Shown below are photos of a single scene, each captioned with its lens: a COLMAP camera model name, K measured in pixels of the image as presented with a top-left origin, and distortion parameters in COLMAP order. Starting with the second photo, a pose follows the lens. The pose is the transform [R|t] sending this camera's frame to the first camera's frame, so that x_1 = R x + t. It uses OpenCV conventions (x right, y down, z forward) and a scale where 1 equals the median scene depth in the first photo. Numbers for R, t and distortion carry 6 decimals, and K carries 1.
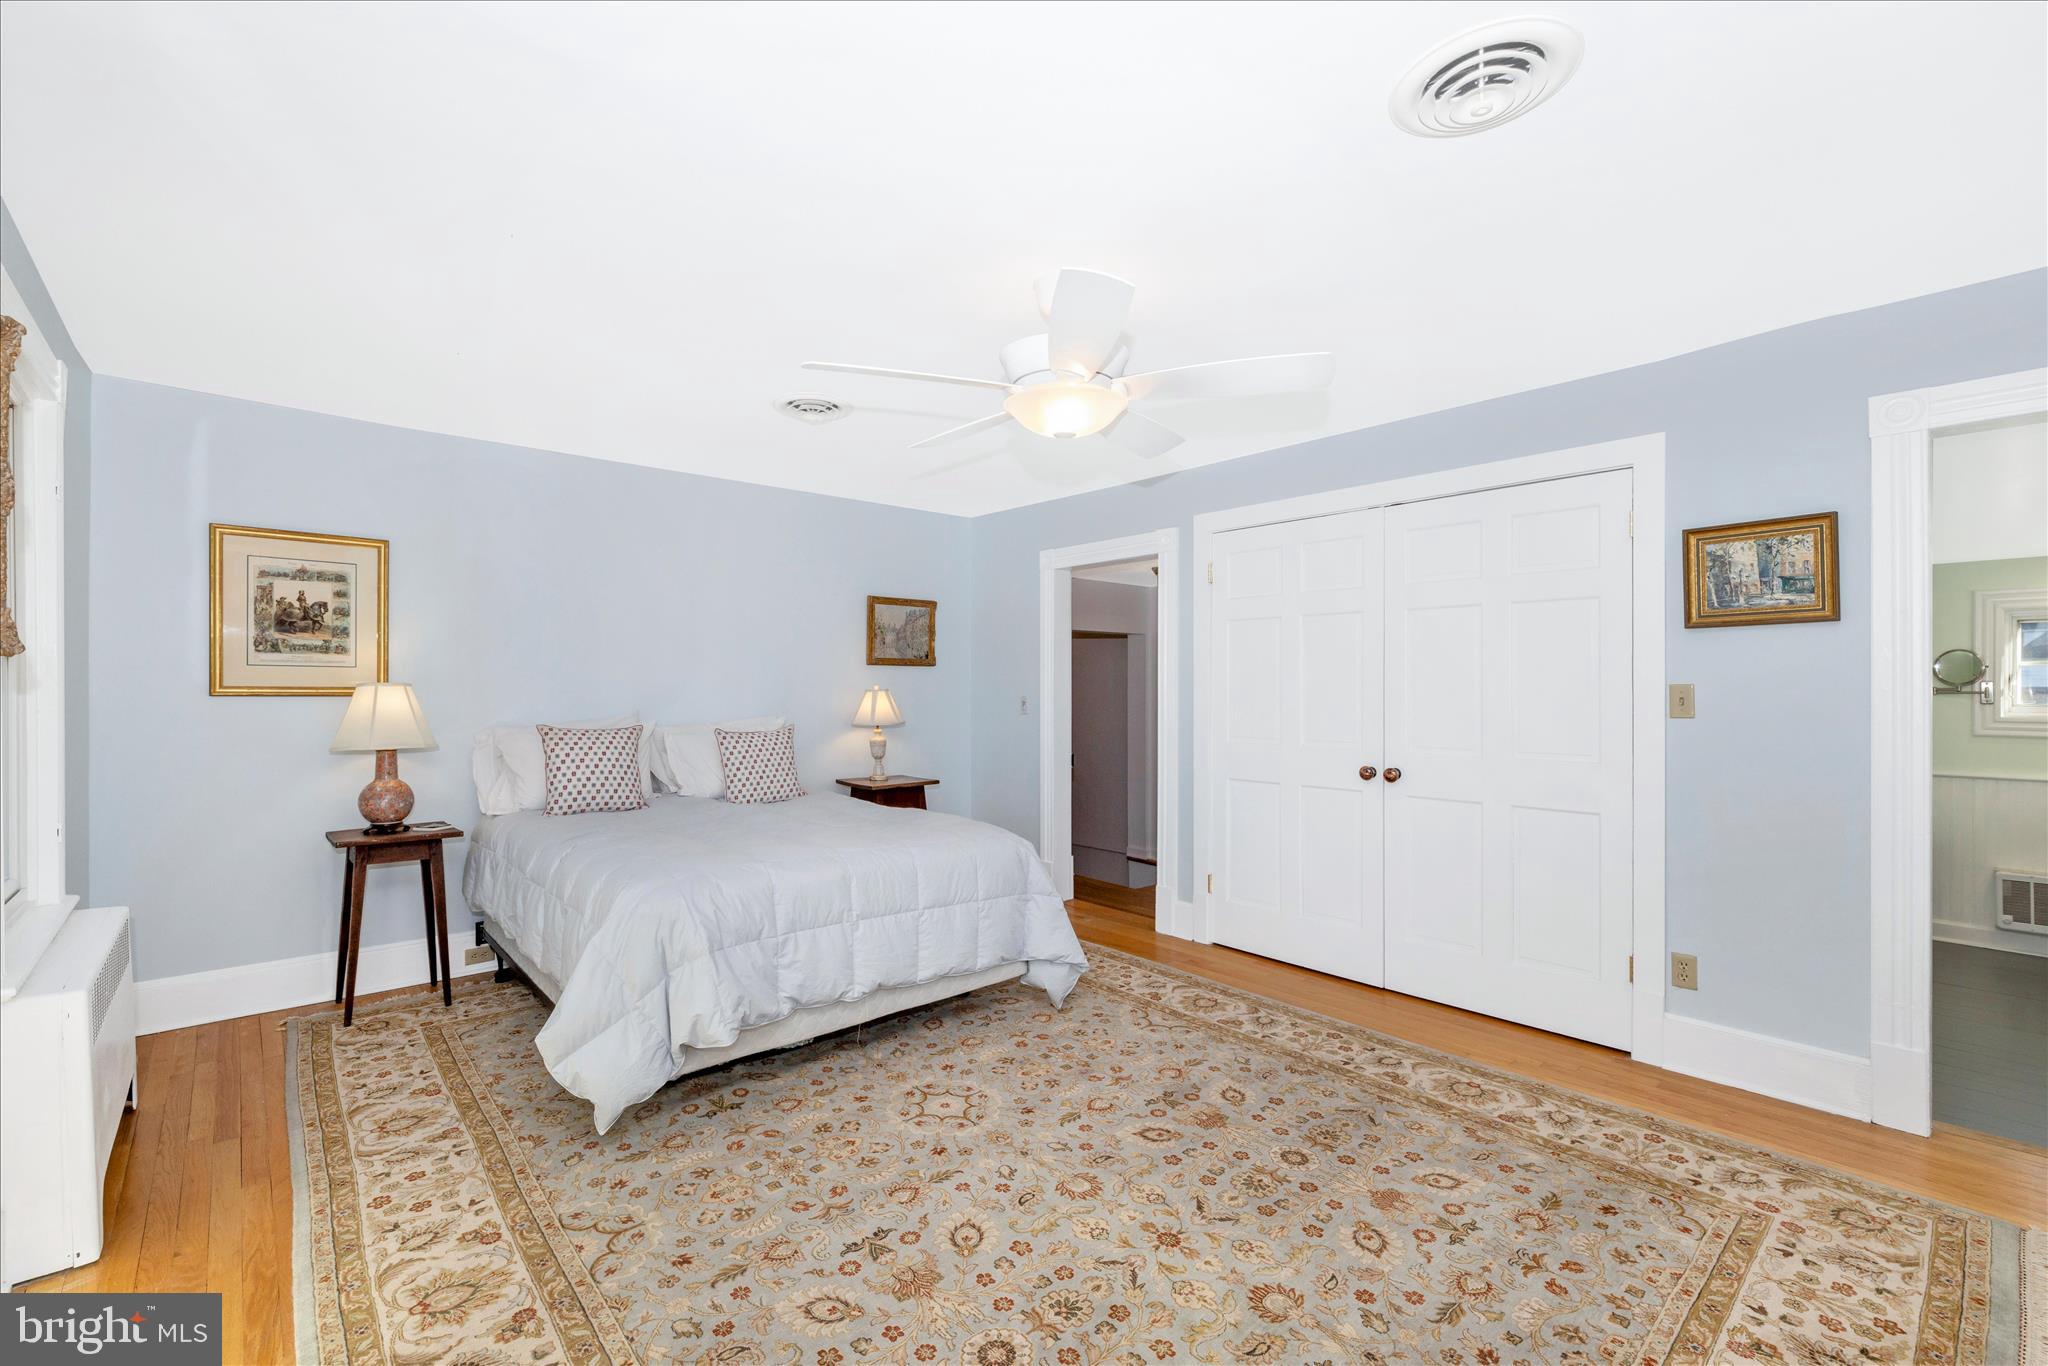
lens RADIAL K [[875.9, 0, 1022.3], [0, 875.9, 667.3], [0, 0, 1]] dist [-0.009567, -0.004443]
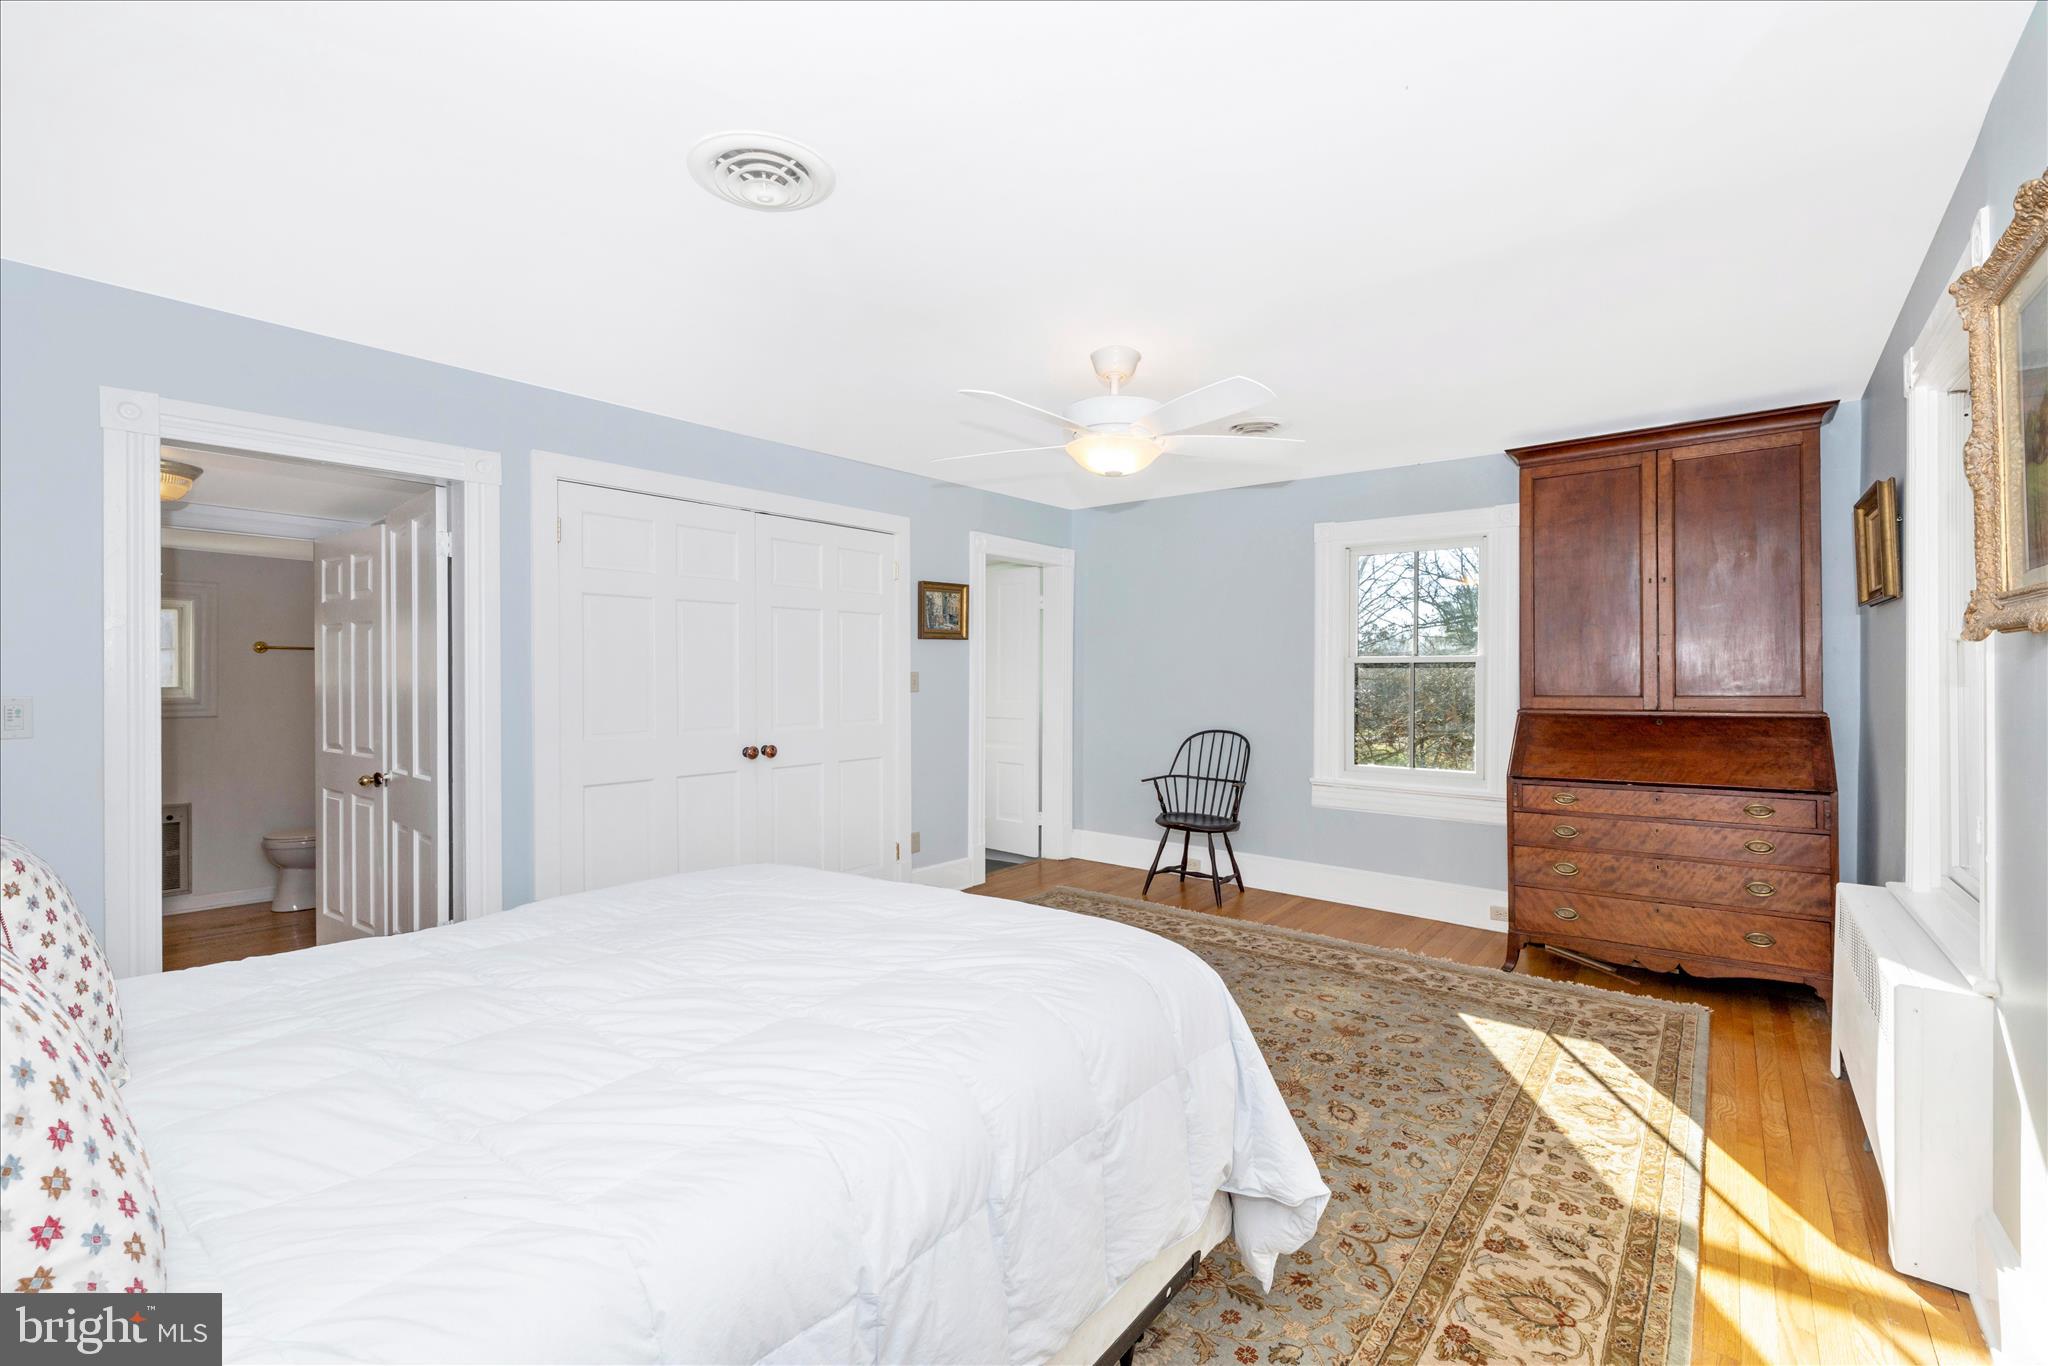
lens RADIAL K [[875.9, 0, 1038.2], [0, 875.9, 675.0], [0, 0, 1]] dist [-0.009567, -0.004443]
pose [[-0.171121, -0.002573, 0.985247, -1.009484], [-0.012607, 0.999920, 0.000422, 0.022254], [-0.985169, -0.012349, -0.171140, 1.145192]]
